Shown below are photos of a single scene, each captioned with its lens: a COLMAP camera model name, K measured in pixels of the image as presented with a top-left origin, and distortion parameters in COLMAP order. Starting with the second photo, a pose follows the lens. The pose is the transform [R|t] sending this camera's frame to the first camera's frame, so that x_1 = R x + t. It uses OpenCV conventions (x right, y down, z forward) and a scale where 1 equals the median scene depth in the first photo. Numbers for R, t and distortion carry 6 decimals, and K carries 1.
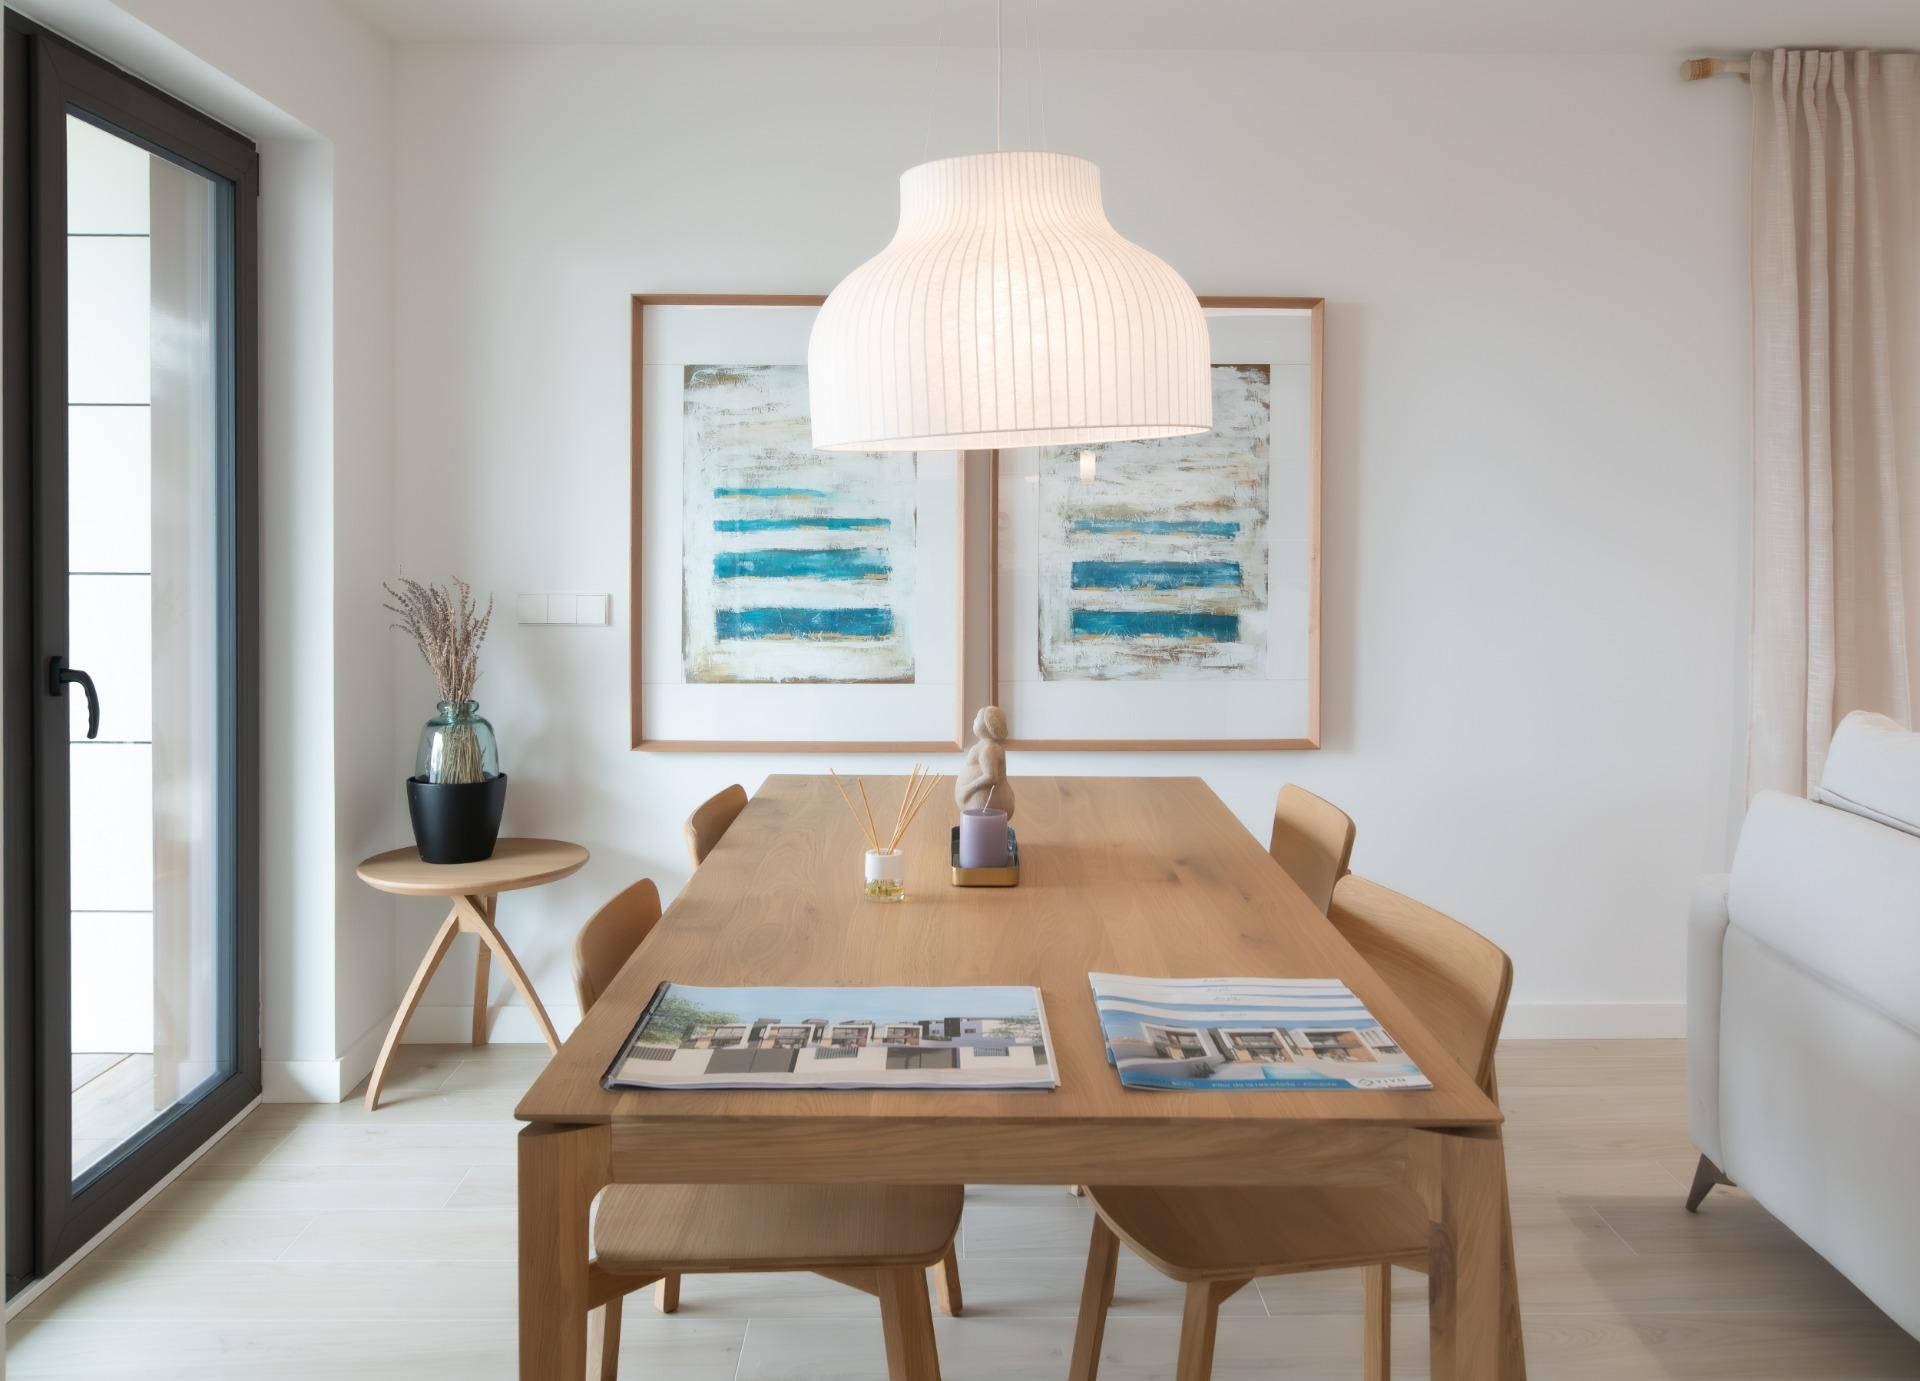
lens RADIAL K [[1511.1, 0, 954.9], [0, 1511.1, 516.4], [0, 0, 1]] dist [0.004179, 0.000008]
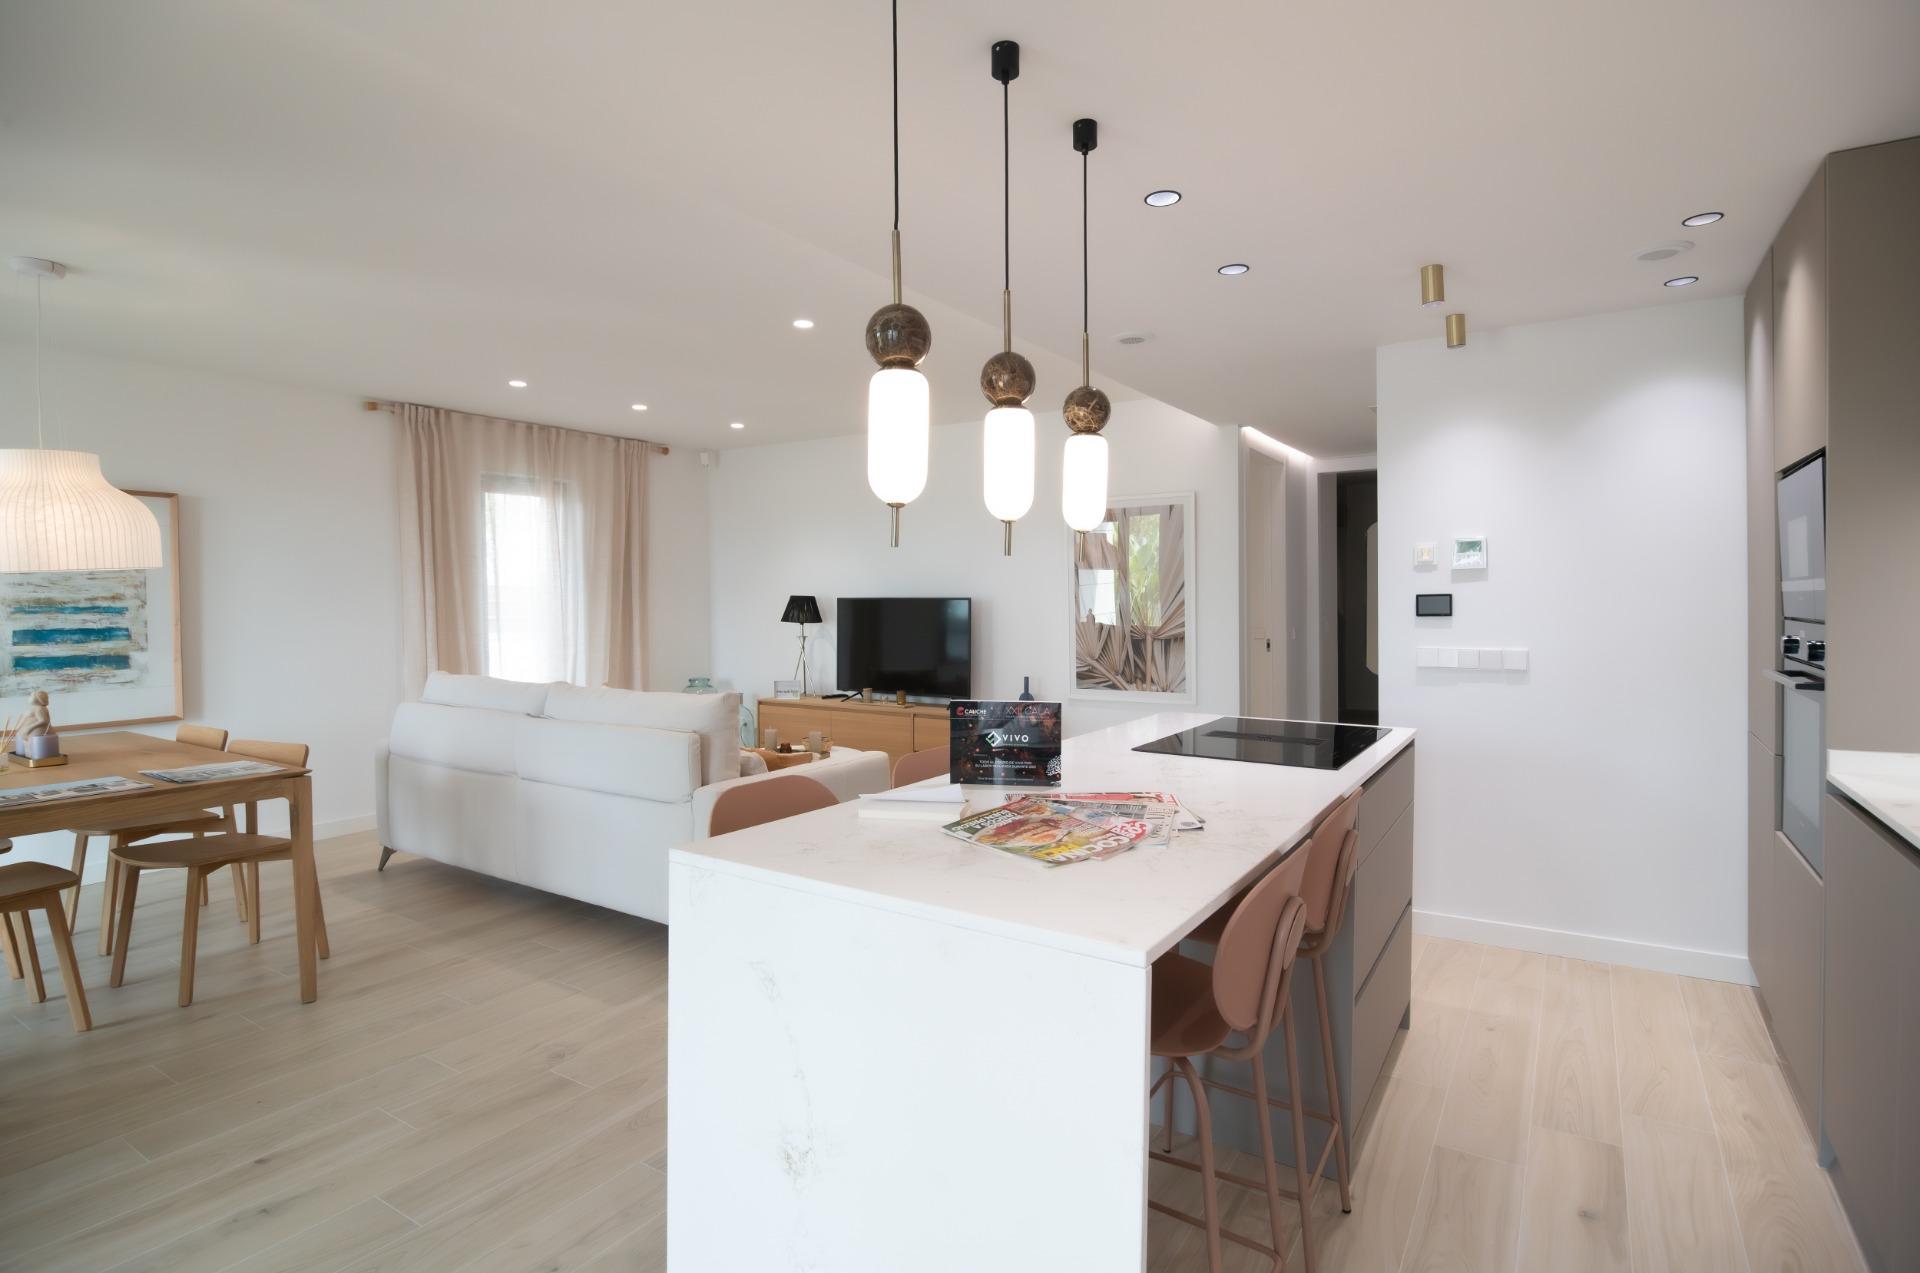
lens RADIAL K [[957.2, 0, 960.0], [0, 957.2, 636.5], [0, 0, 1]] dist [-0.011744, -0.001203]
pose [[0.548403, -0.040450, 0.835235, -0.240515], [0.008926, 0.999056, 0.042523, -0.000013], [-0.836166, -0.015865, 0.548246, -0.547064]]
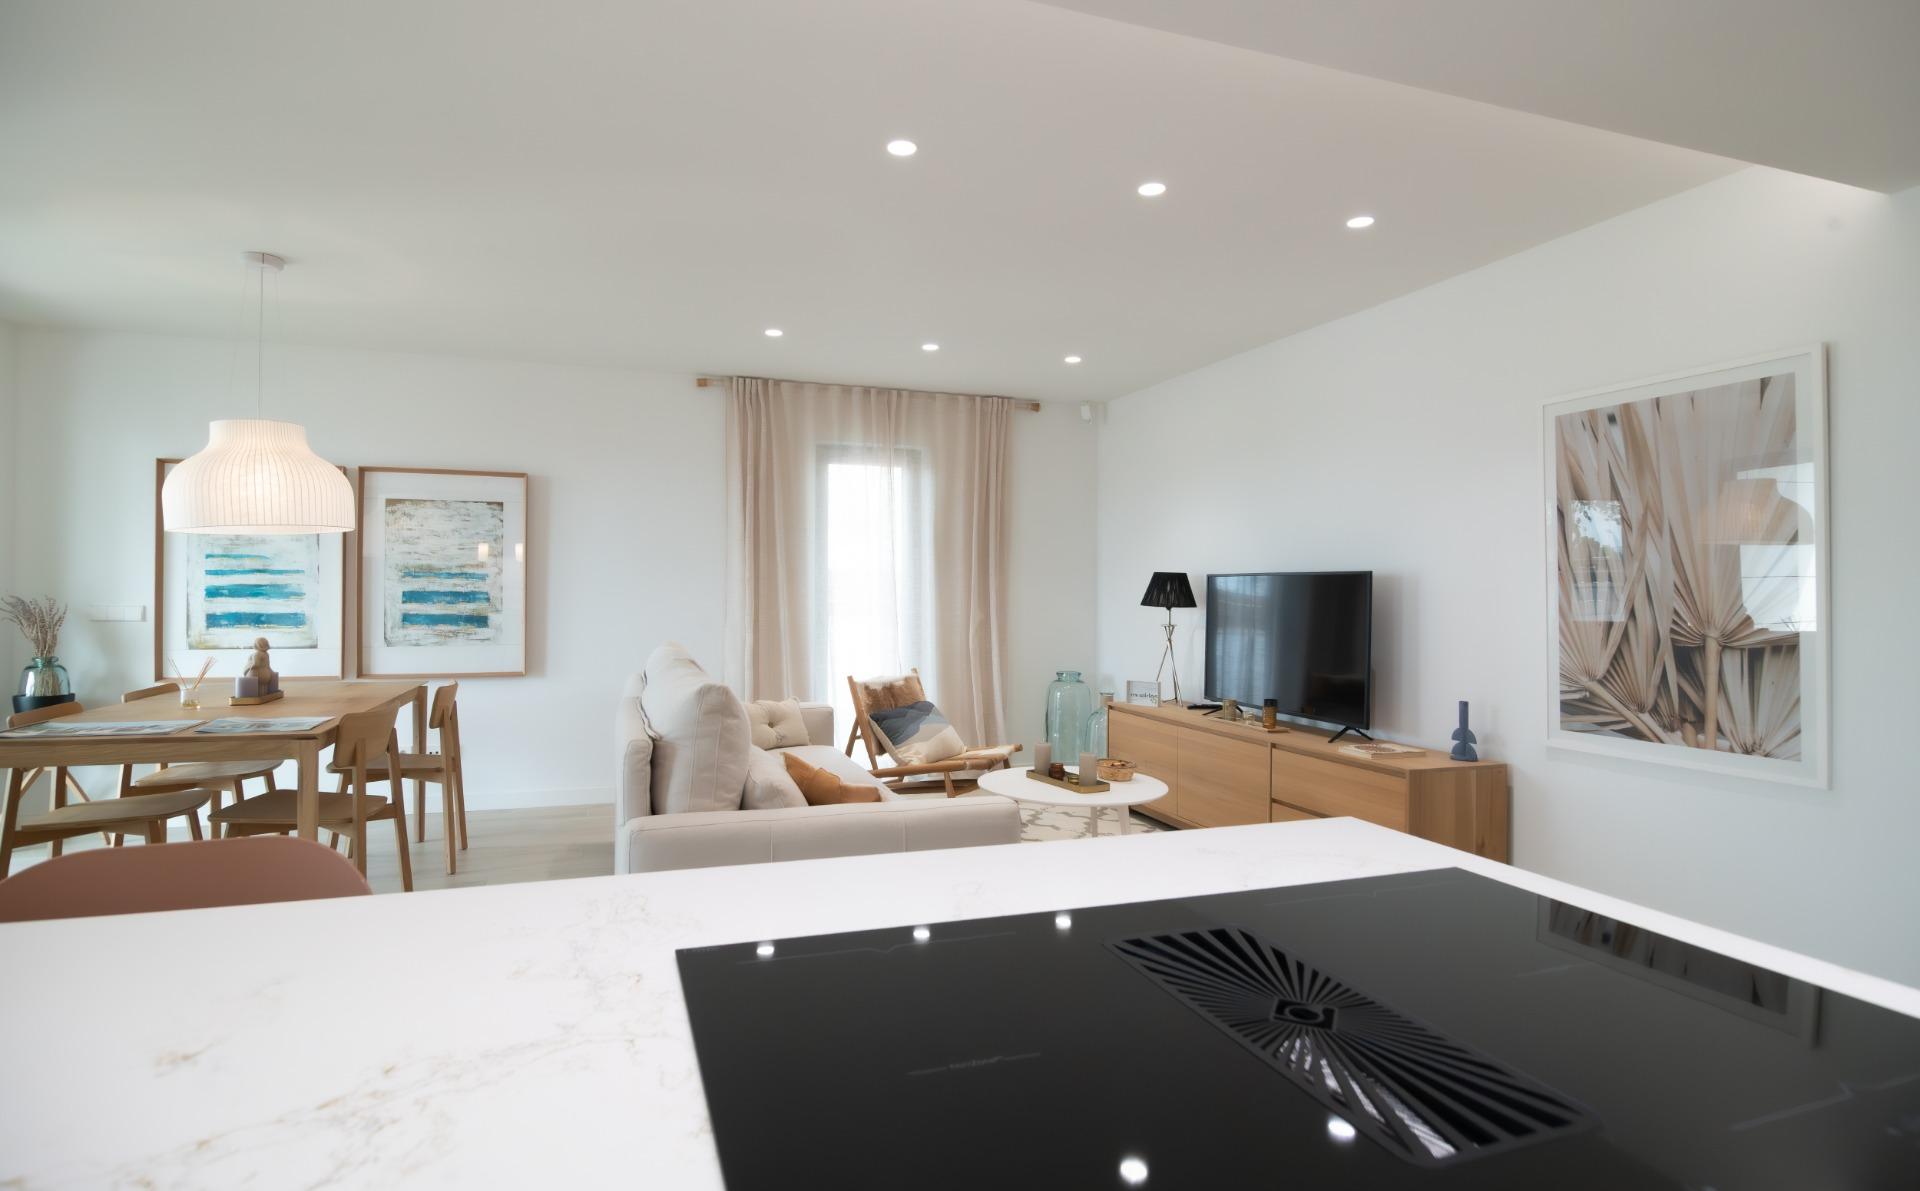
lens RADIAL K [[947.6, 0, 893.3], [0, 947.6, 590.0], [0, 0, 1]] dist [-0.003927, -0.001434]
pose [[0.952994, 0.004492, 0.302957, 0.334478], [-0.003617, 0.999988, -0.003449, 0.030694], [-0.302968, 0.002191, 0.952998, -0.492825]]
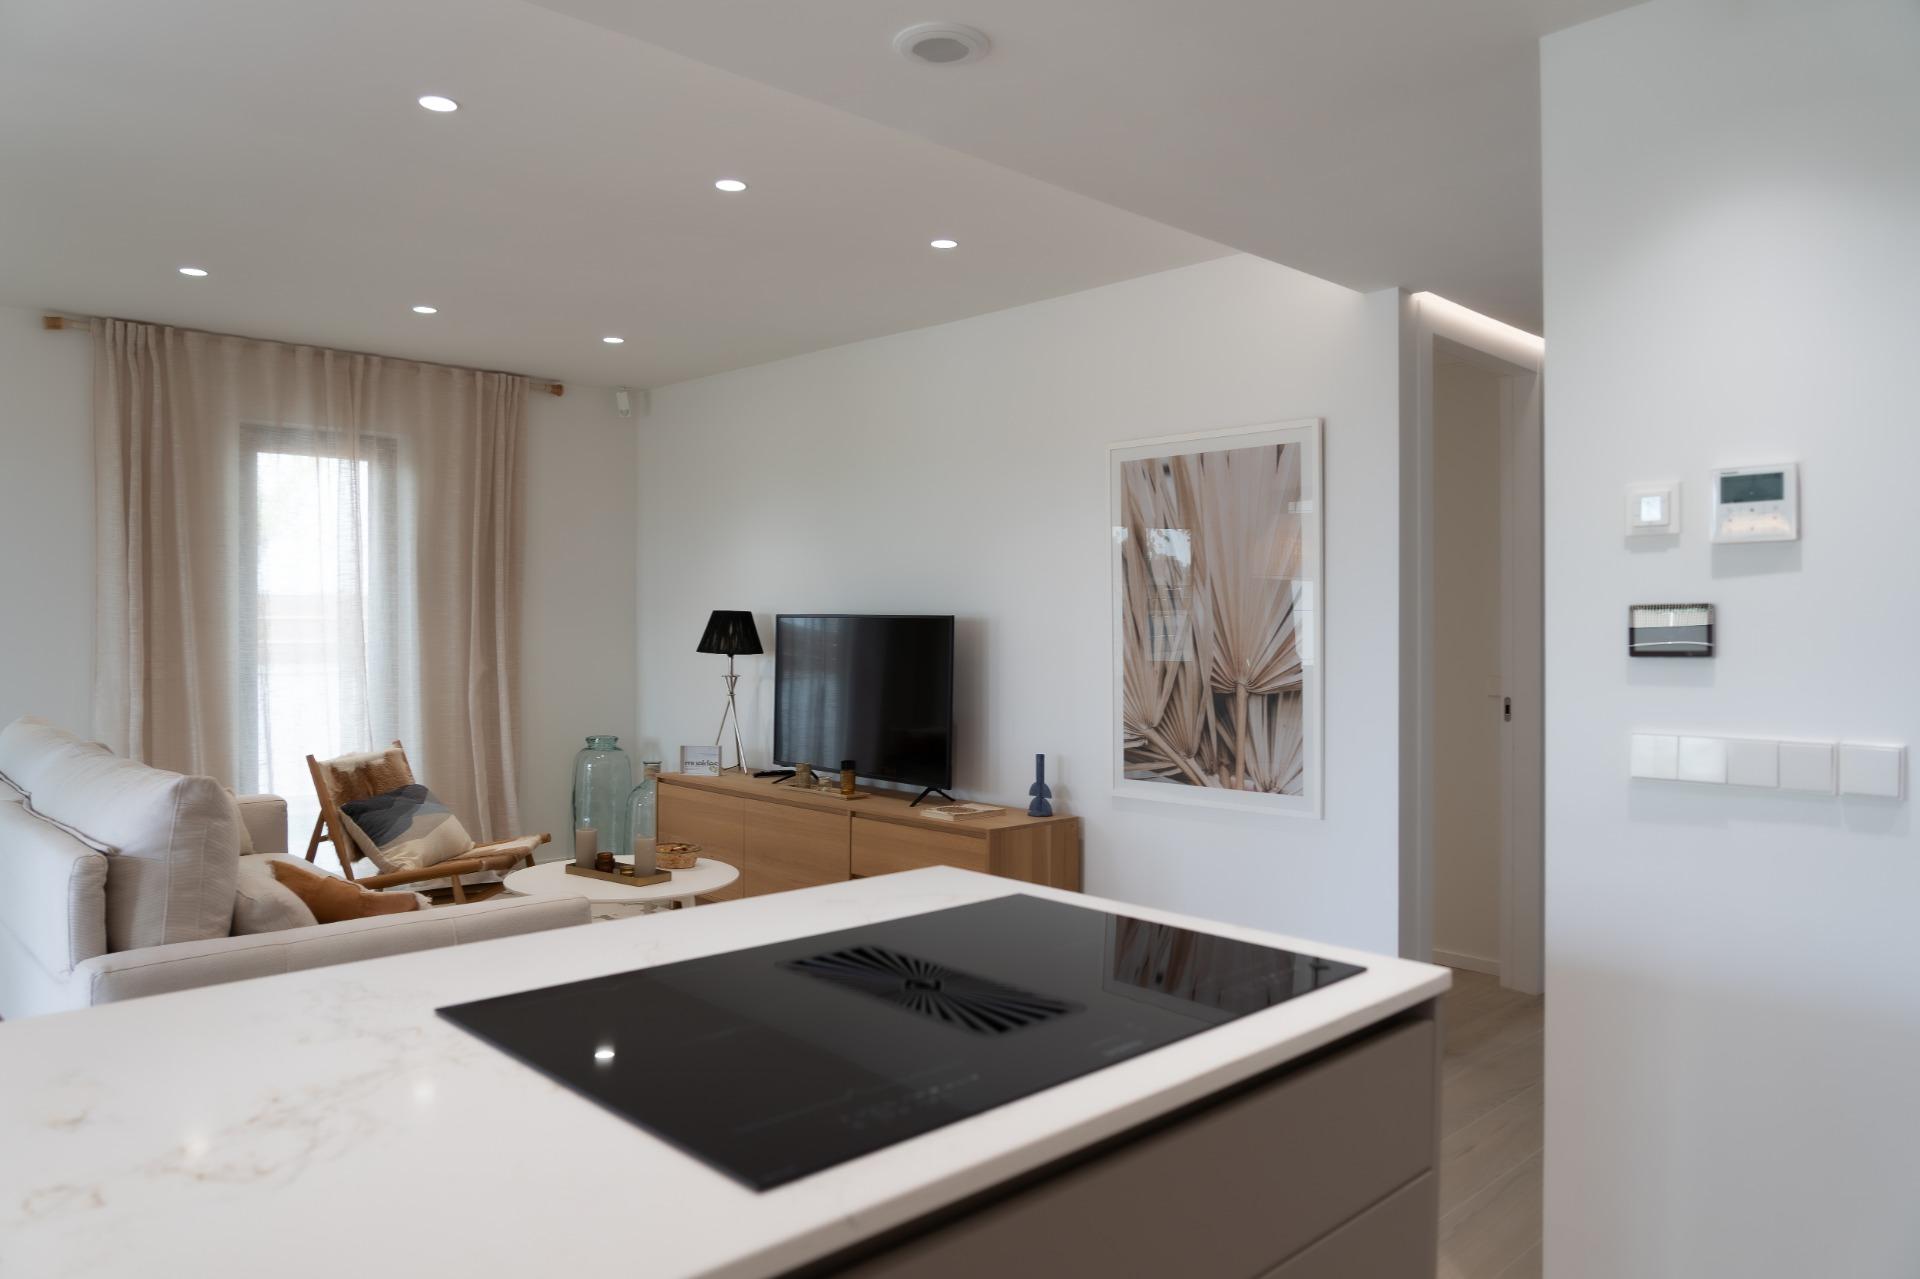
lens RADIAL K [[1320.1, 0, 931.3], [0, 1320.1, 635.7], [0, 0, 1]] dist [-0.031645, 0.001552]
pose [[0.723775, -0.005099, 0.690017, 0.222456], [-0.002506, 0.999947, 0.010019, 0.011281], [-0.690032, -0.008981, 0.723723, -0.601756]]
